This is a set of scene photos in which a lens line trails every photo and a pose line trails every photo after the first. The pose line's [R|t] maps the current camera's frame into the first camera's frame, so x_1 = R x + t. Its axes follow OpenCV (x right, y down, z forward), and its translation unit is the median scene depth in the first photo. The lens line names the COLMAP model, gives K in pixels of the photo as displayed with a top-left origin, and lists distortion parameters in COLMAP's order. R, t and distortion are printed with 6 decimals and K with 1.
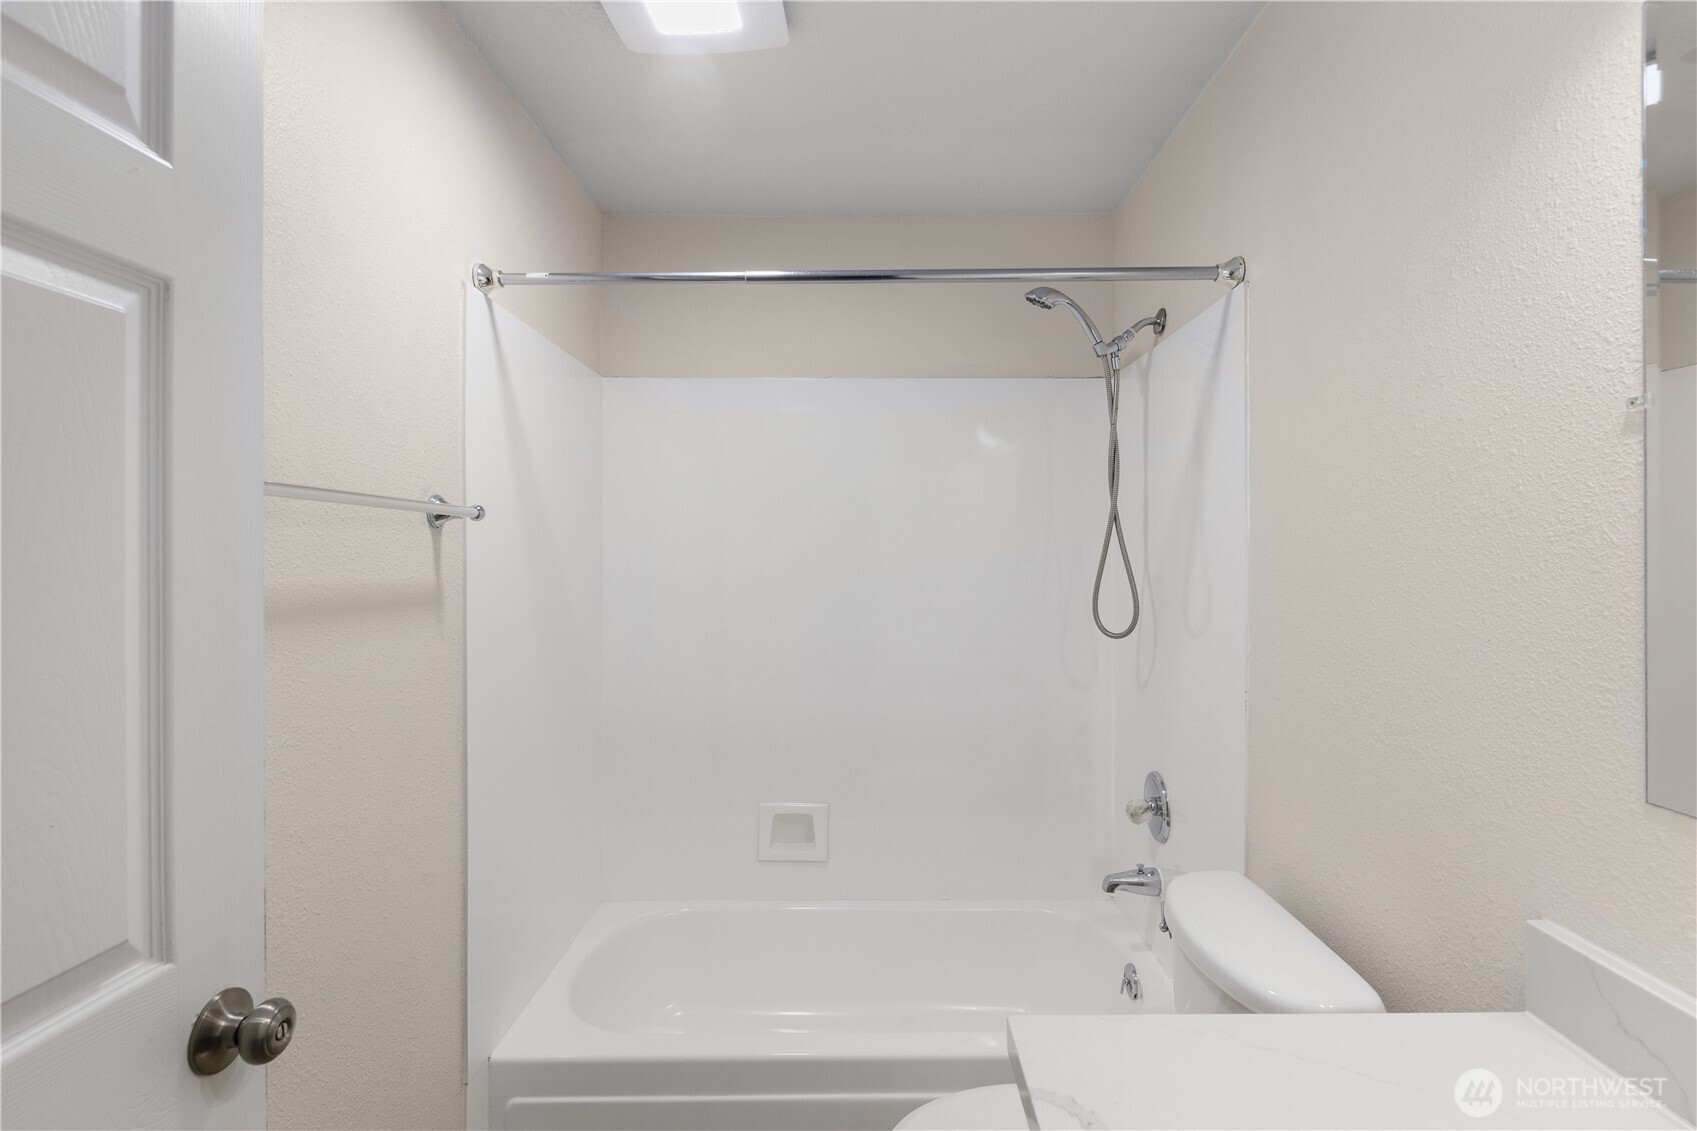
lens RADIAL K [[781.5, 0, 853.5], [0, 781.5, 569.0], [0, 0, 1]] dist [0.018221, -0.010120]
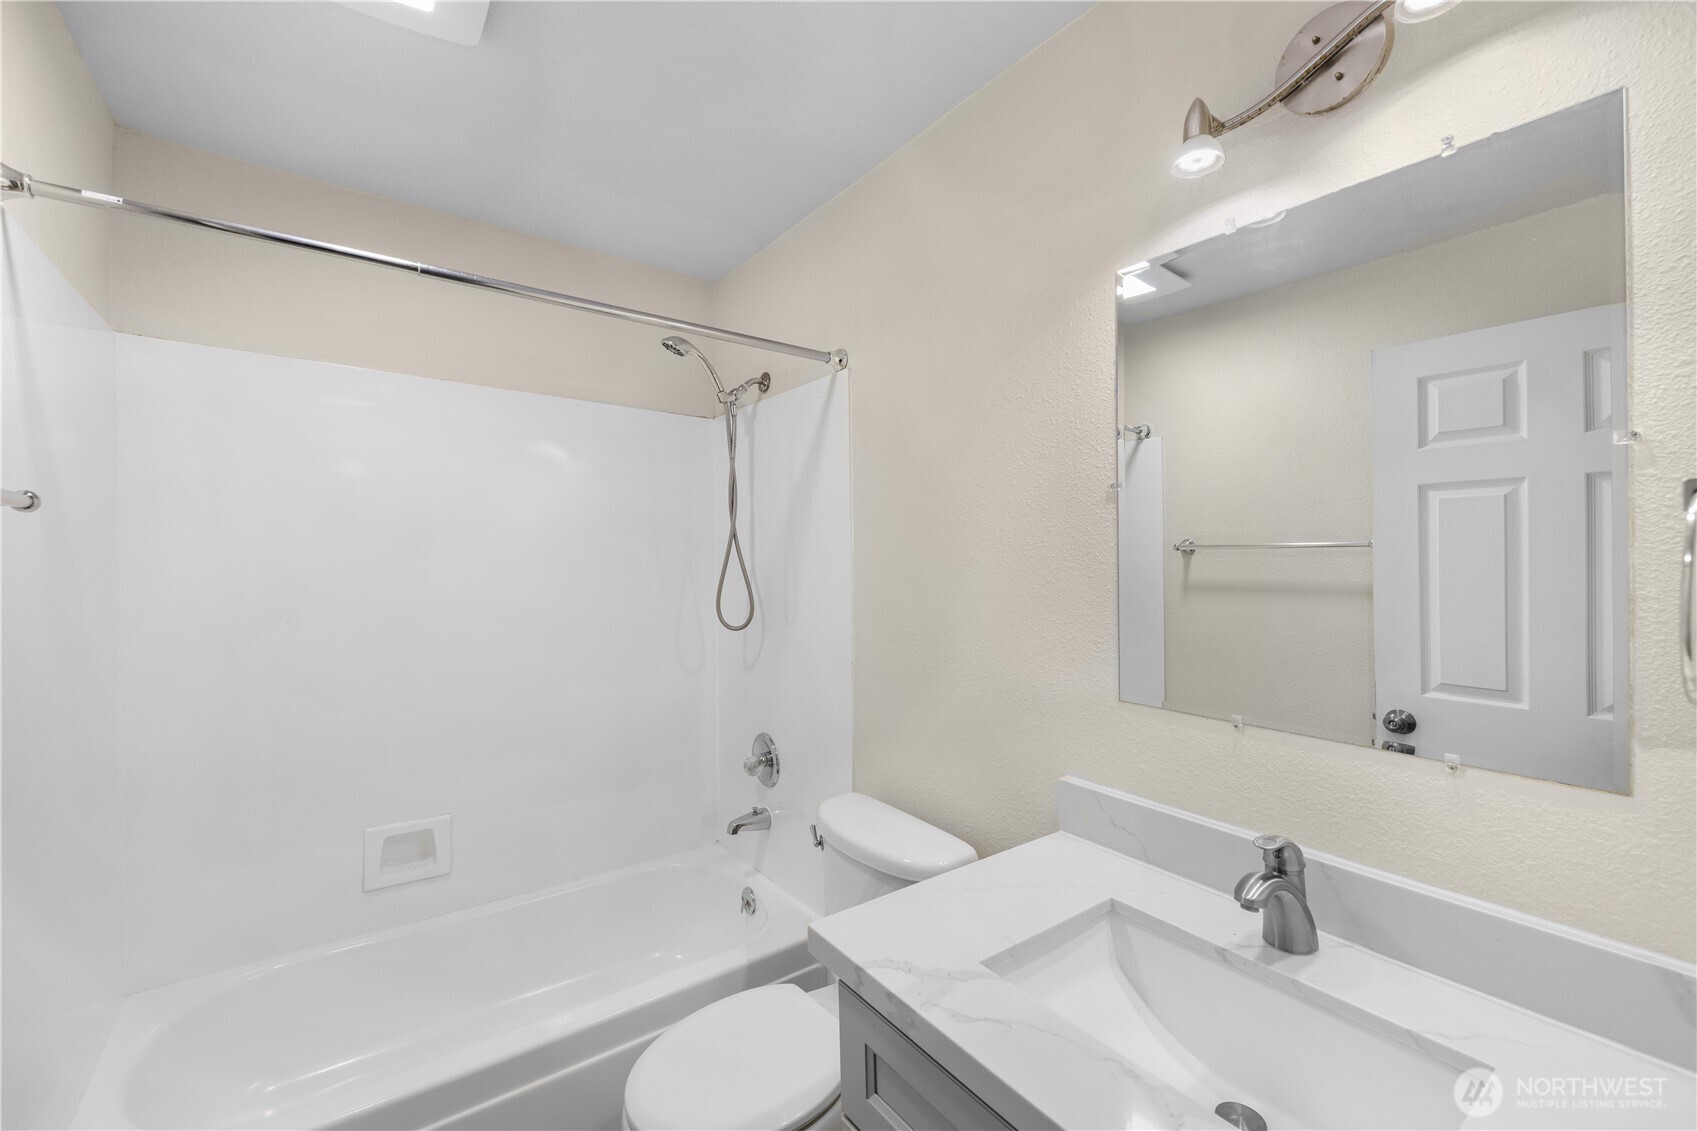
lens RADIAL K [[675.3, 0, 843.8], [0, 675.3, 576.8], [0, 0, 1]] dist [0.015239, -0.009362]
pose [[0.811706, -0.002695, 0.584060, -0.154473], [0.000562, 0.999992, 0.003833, -0.001715], [-0.584066, -0.002783, 0.811702, 0.025334]]
